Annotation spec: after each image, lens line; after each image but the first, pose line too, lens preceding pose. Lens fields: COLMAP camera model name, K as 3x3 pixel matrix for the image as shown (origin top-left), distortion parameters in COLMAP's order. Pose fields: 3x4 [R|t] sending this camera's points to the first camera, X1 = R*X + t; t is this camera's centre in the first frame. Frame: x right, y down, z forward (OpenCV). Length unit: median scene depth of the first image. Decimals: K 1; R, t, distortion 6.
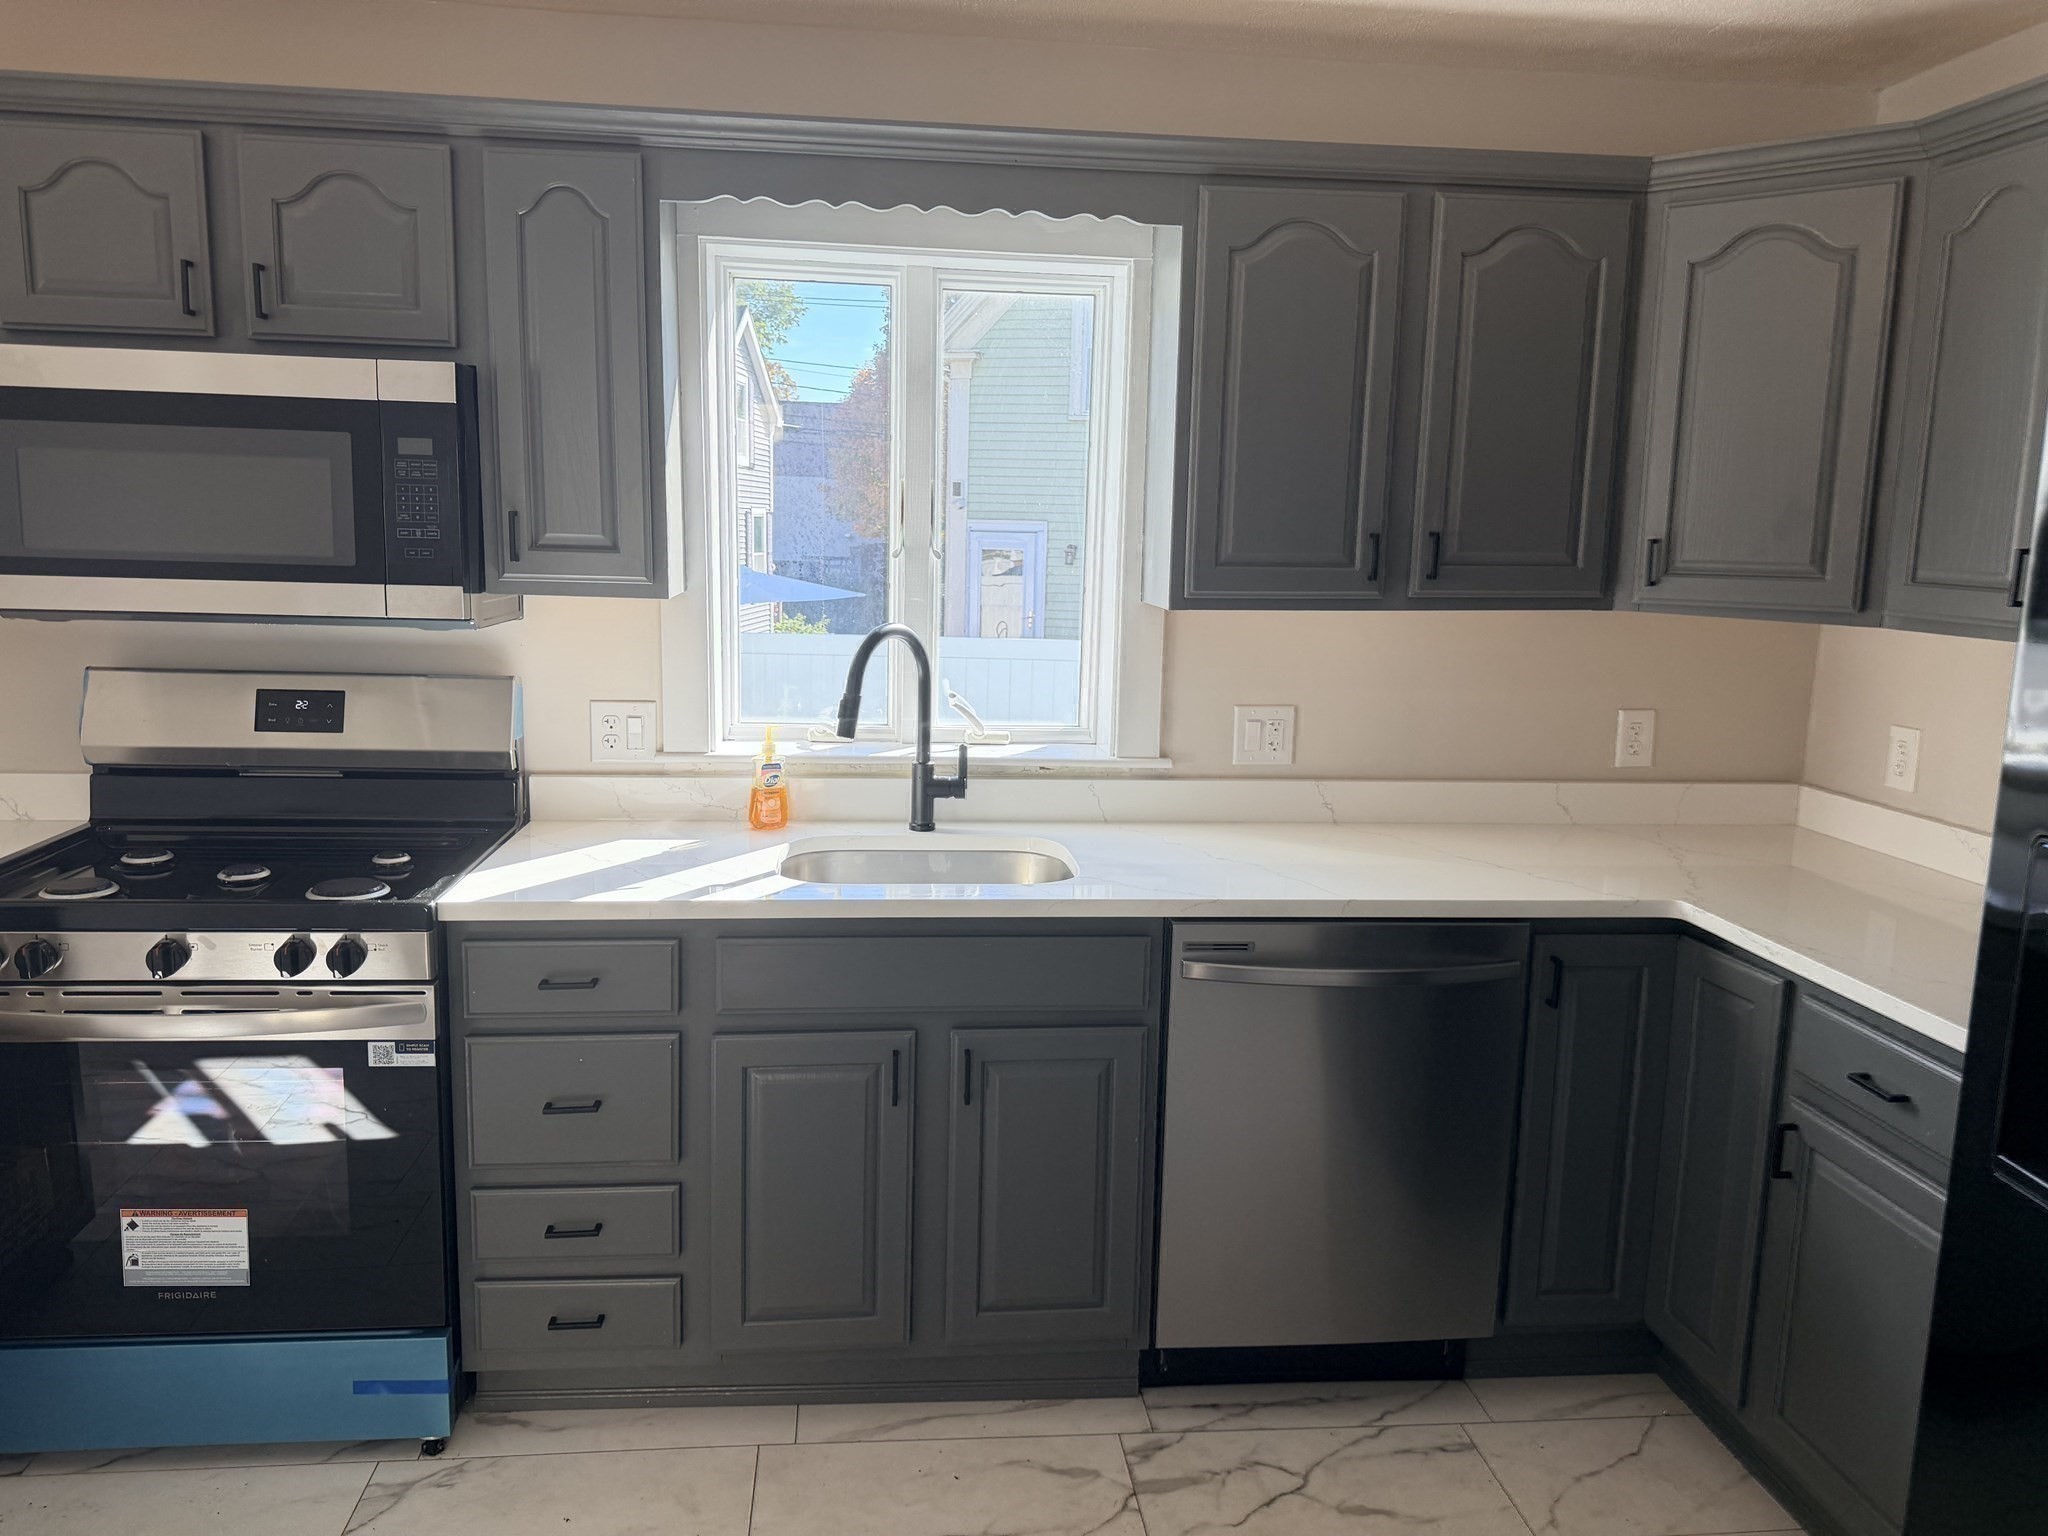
lens RADIAL K [[1475.6, 0, 1020.8], [0, 1475.6, 747.4], [0, 0, 1]] dist [0.000702, 0.000280]
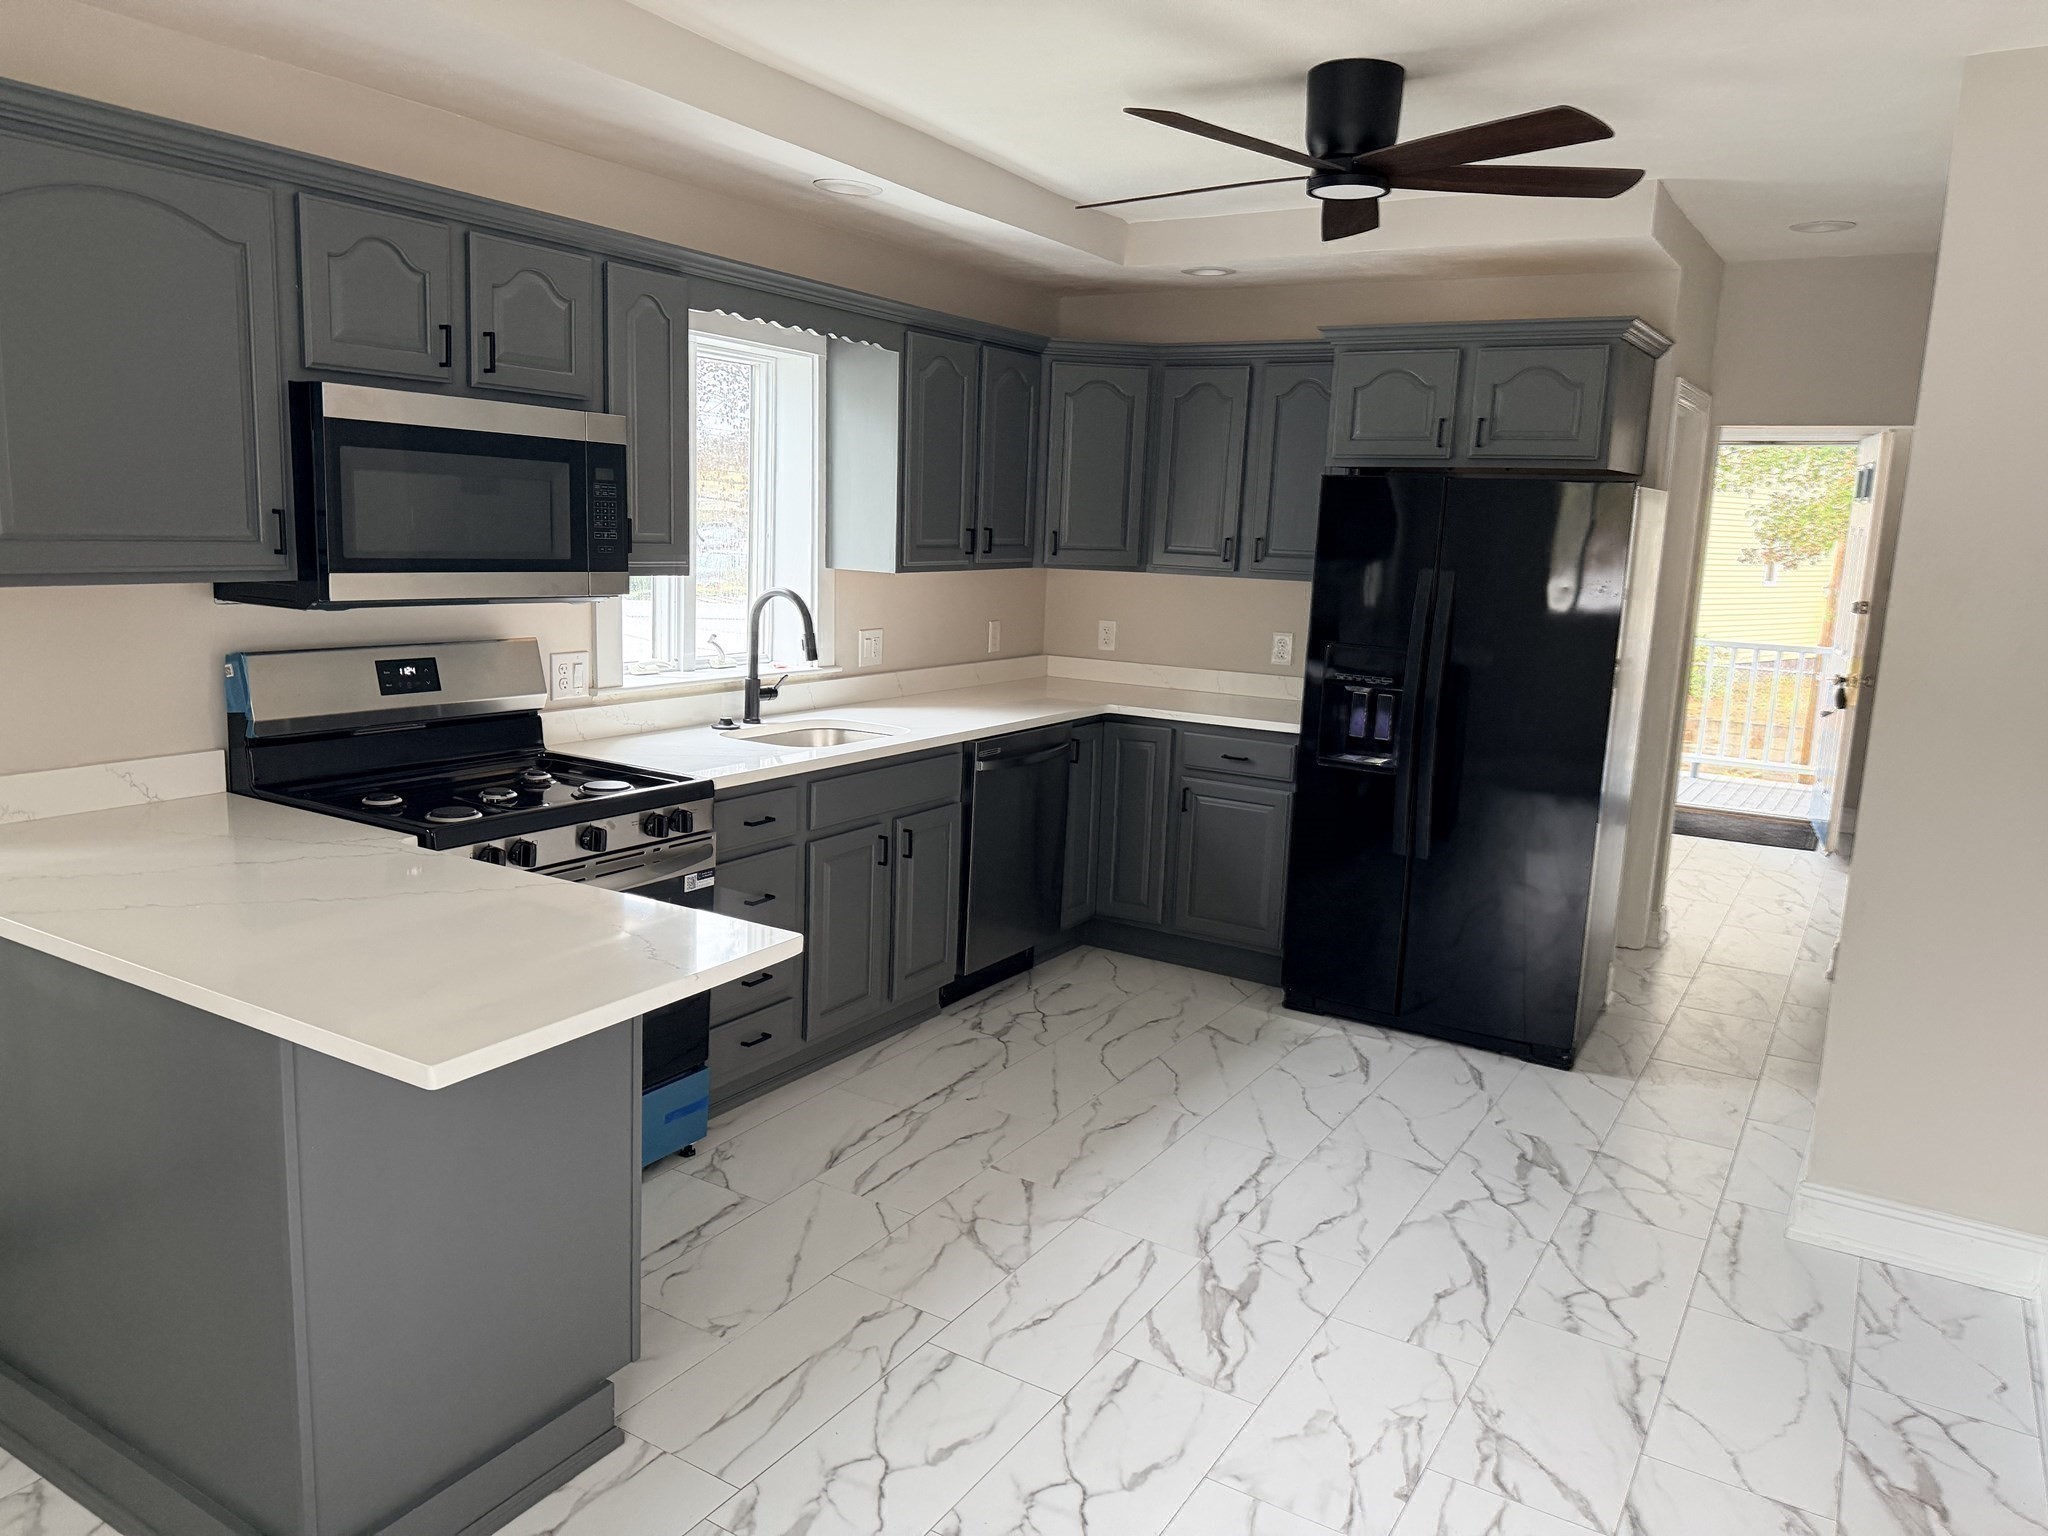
lens RADIAL K [[1438.1, 0, 1024.0], [0, 1438.1, 768.0], [0, 0, 1]] dist [0.042430, -0.089085]
pose [[0.602595, -0.135789, 0.786410, -1.225105], [0.092188, 0.990665, 0.100418, -0.024329], [-0.792705, 0.011987, 0.609488, -0.156666]]
